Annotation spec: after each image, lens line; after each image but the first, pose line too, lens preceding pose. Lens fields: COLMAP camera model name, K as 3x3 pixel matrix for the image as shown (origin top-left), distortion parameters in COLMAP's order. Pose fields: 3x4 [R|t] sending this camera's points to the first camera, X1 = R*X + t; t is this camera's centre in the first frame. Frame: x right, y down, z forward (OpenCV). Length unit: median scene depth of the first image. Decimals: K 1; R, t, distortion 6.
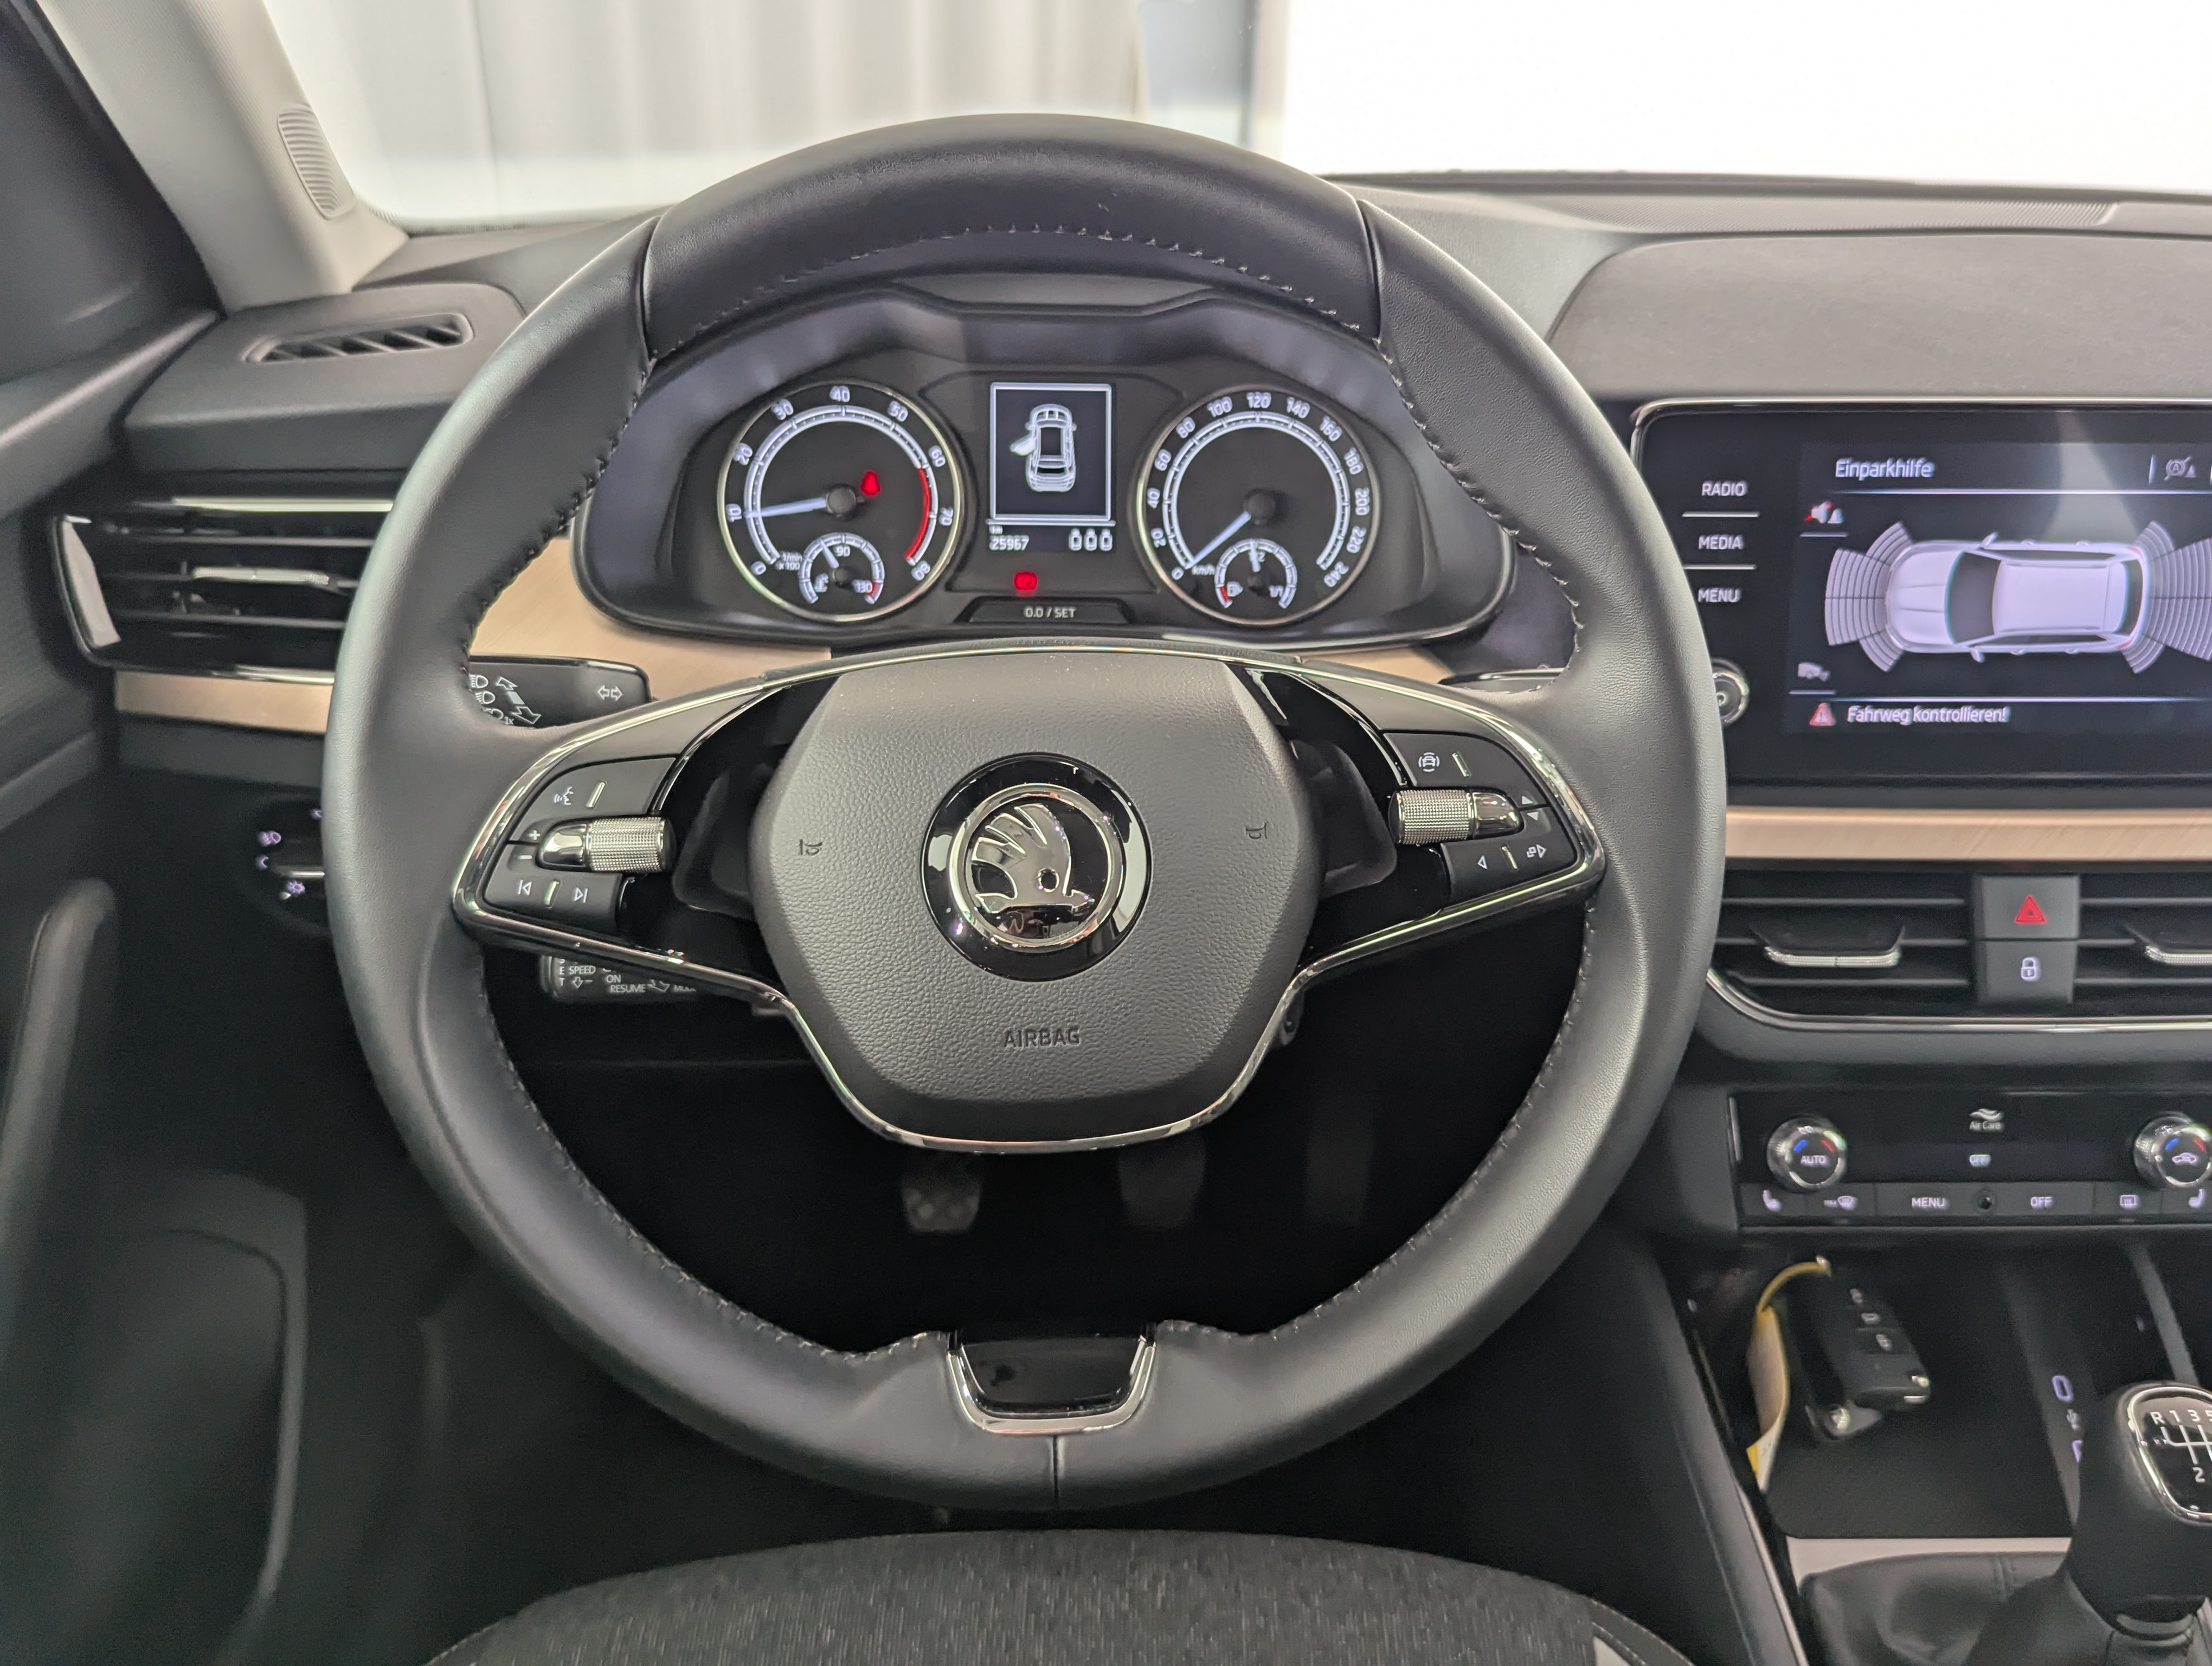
lens RADIAL K [[1858.8, 0, 1152.5], [0, 1858.8, 822.8], [0, 0, 1]] dist [0.043942, -0.038011]
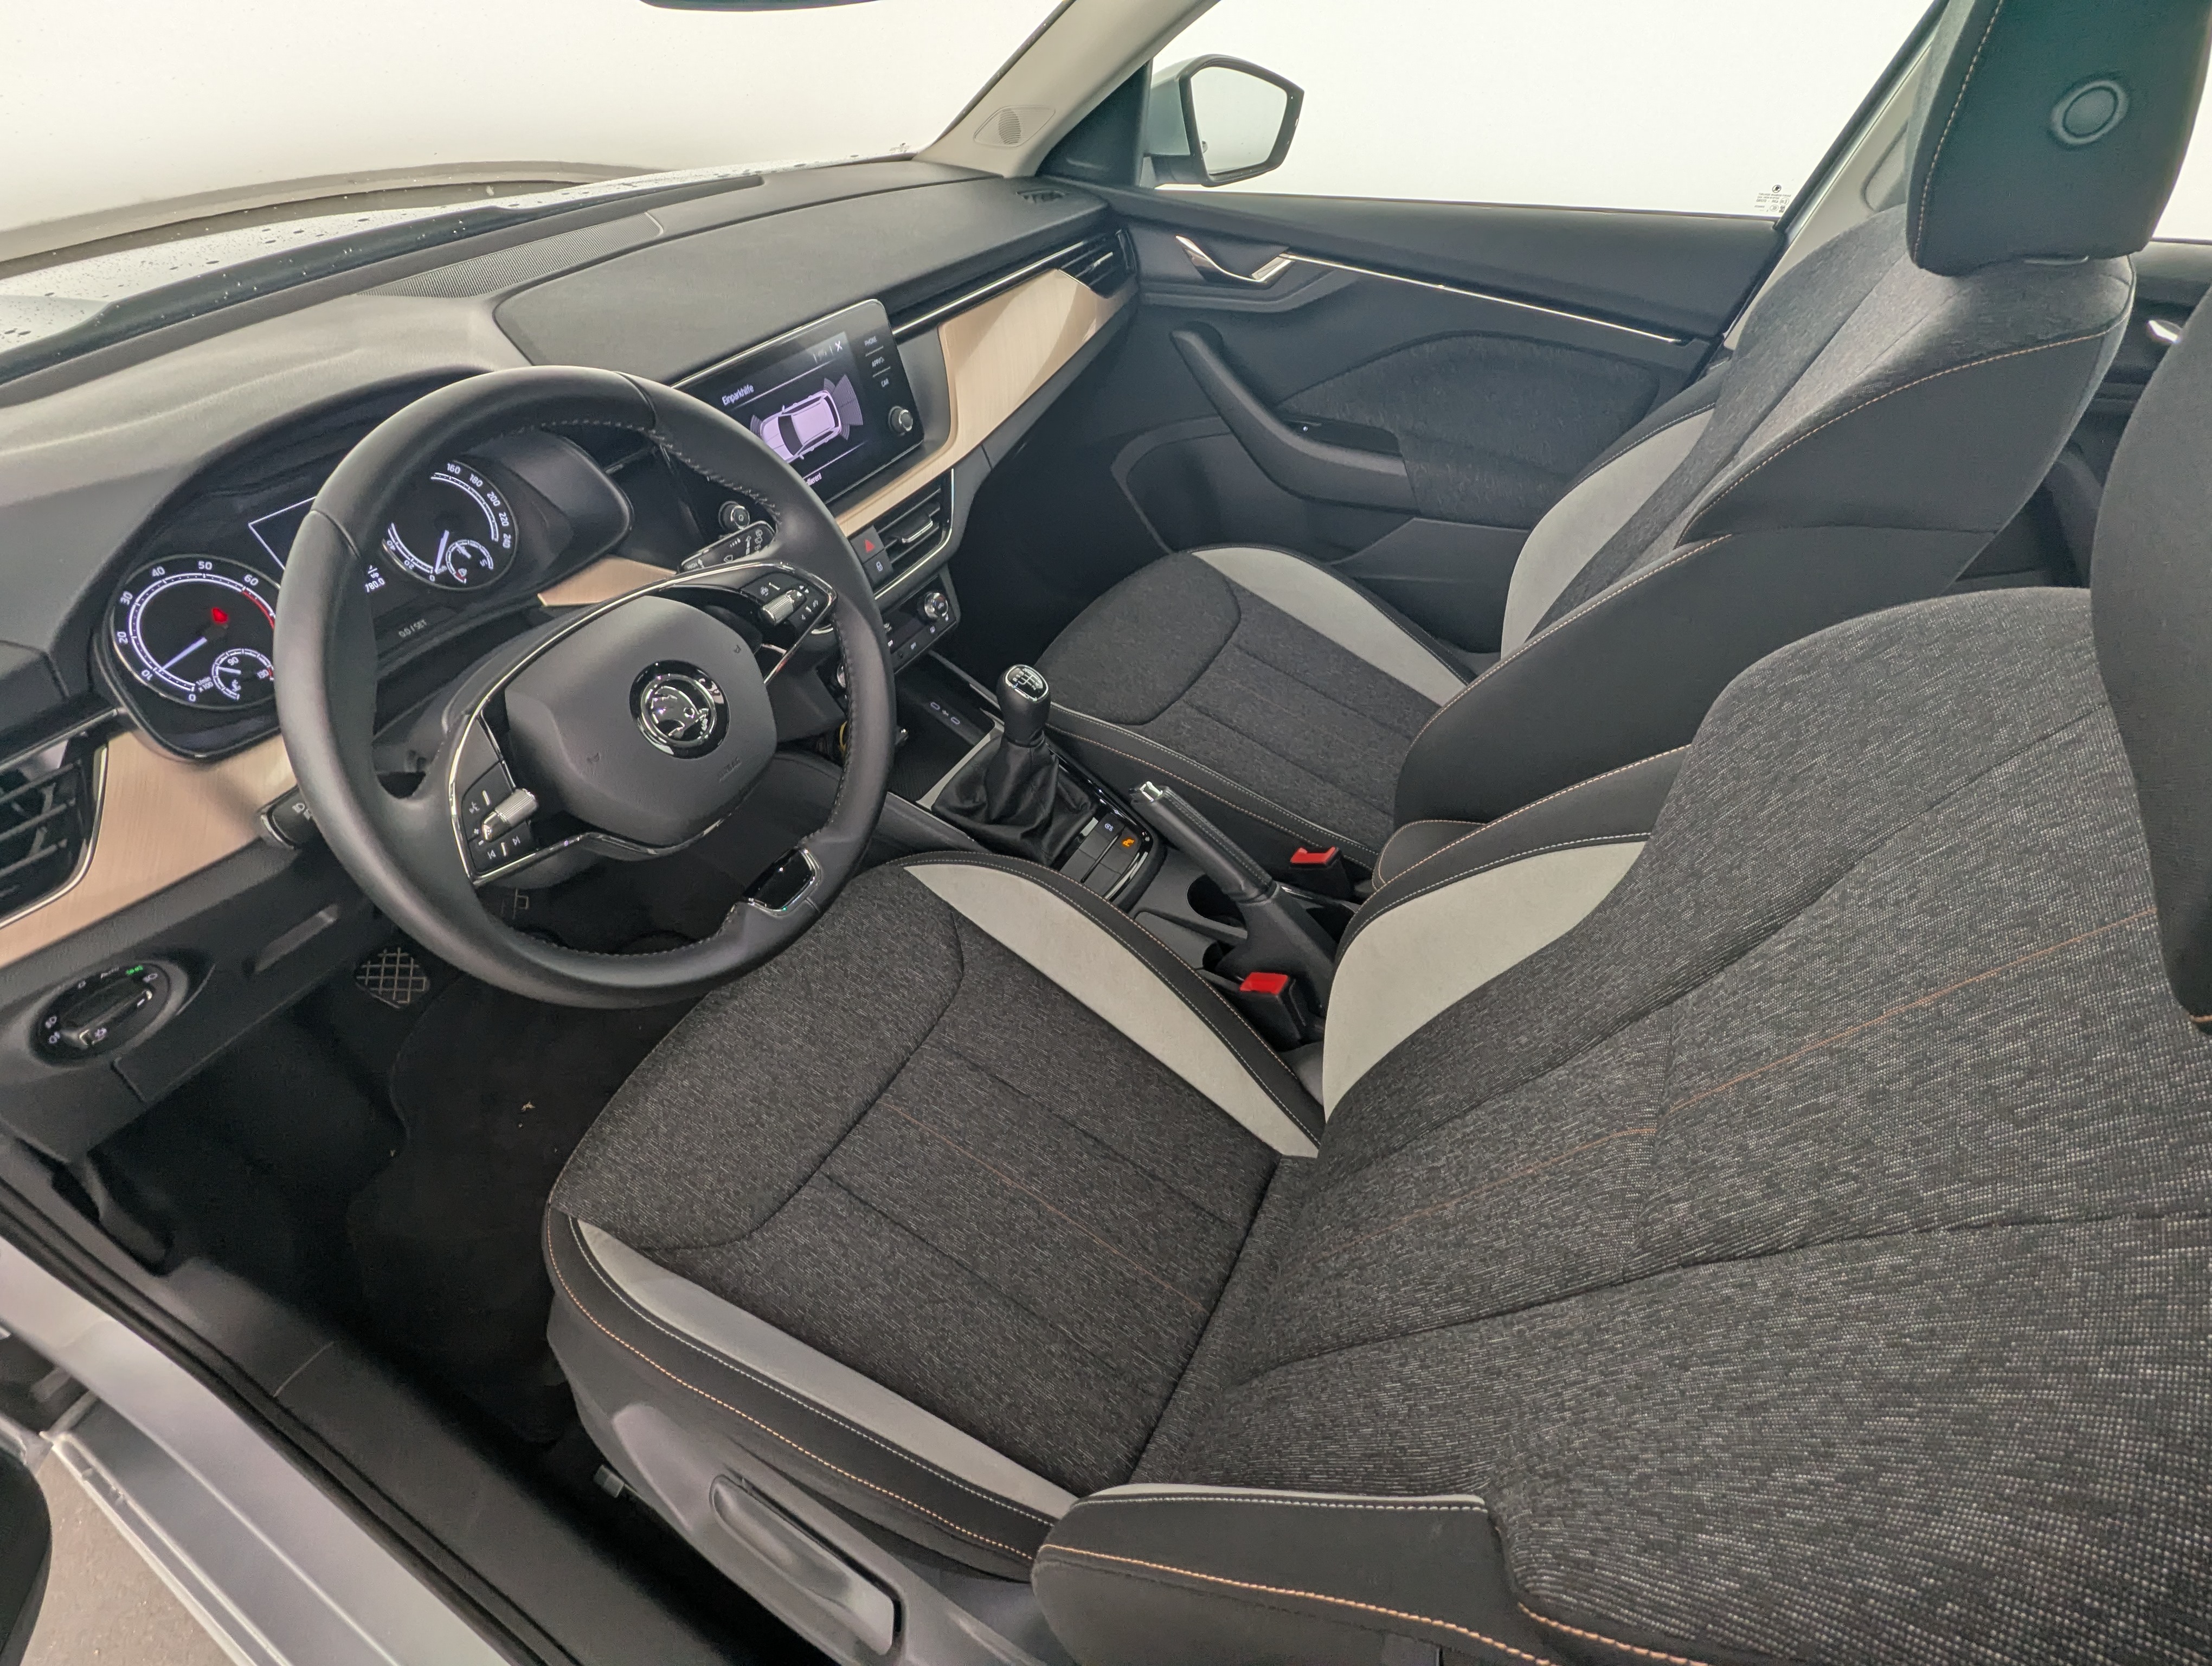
lens RADIAL K [[1042.1, 0, 1099.3], [0, 1042.1, 833.6], [0, 0, 1]] dist [-0.001049, 0.000441]
pose [[0.510827, -0.603372, 0.612371, -0.427304], [0.384190, 0.797457, 0.465254, -0.160229], [-0.769061, -0.002397, 0.639171, -0.139129]]
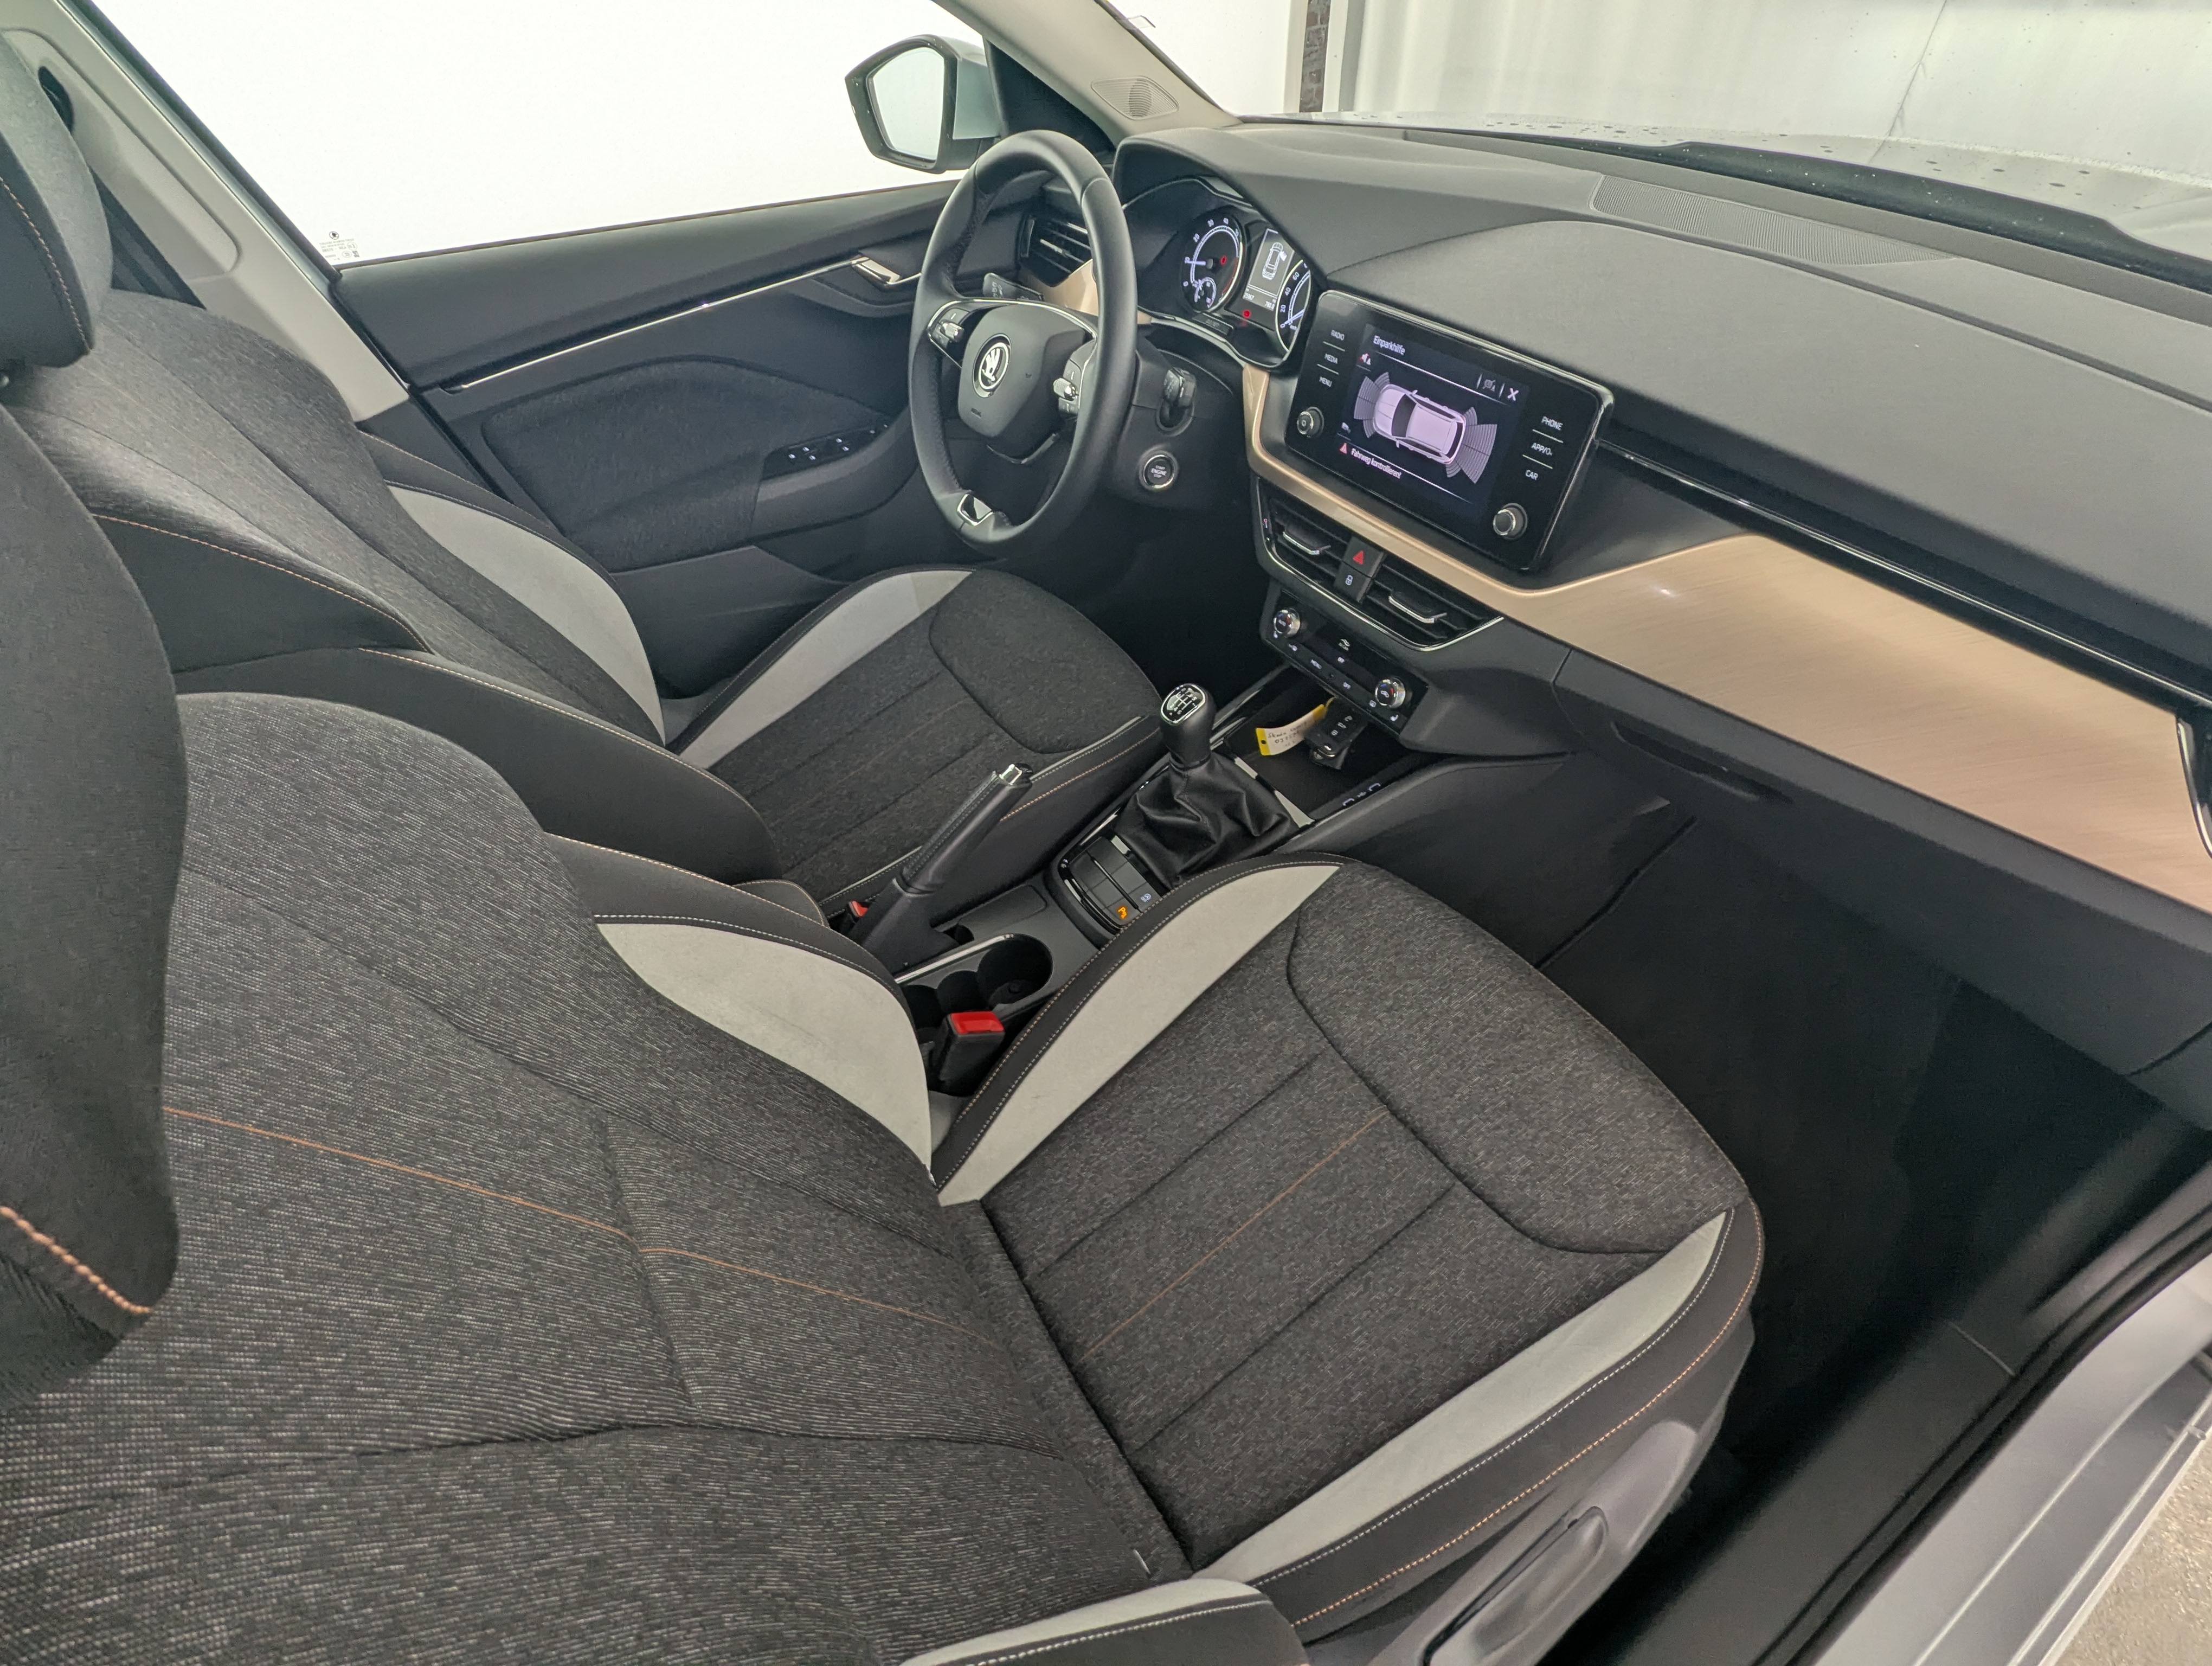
lens RADIAL K [[1050.3, 0, 1116.6], [0, 1050.3, 834.2], [0, 0, 1]] dist [-0.000949, -0.000020]
pose [[0.516273, 0.571651, -0.637712, 1.202329], [-0.318599, 0.819376, 0.476568, -0.178610], [0.794957, -0.042865, 0.605150, -0.059798]]
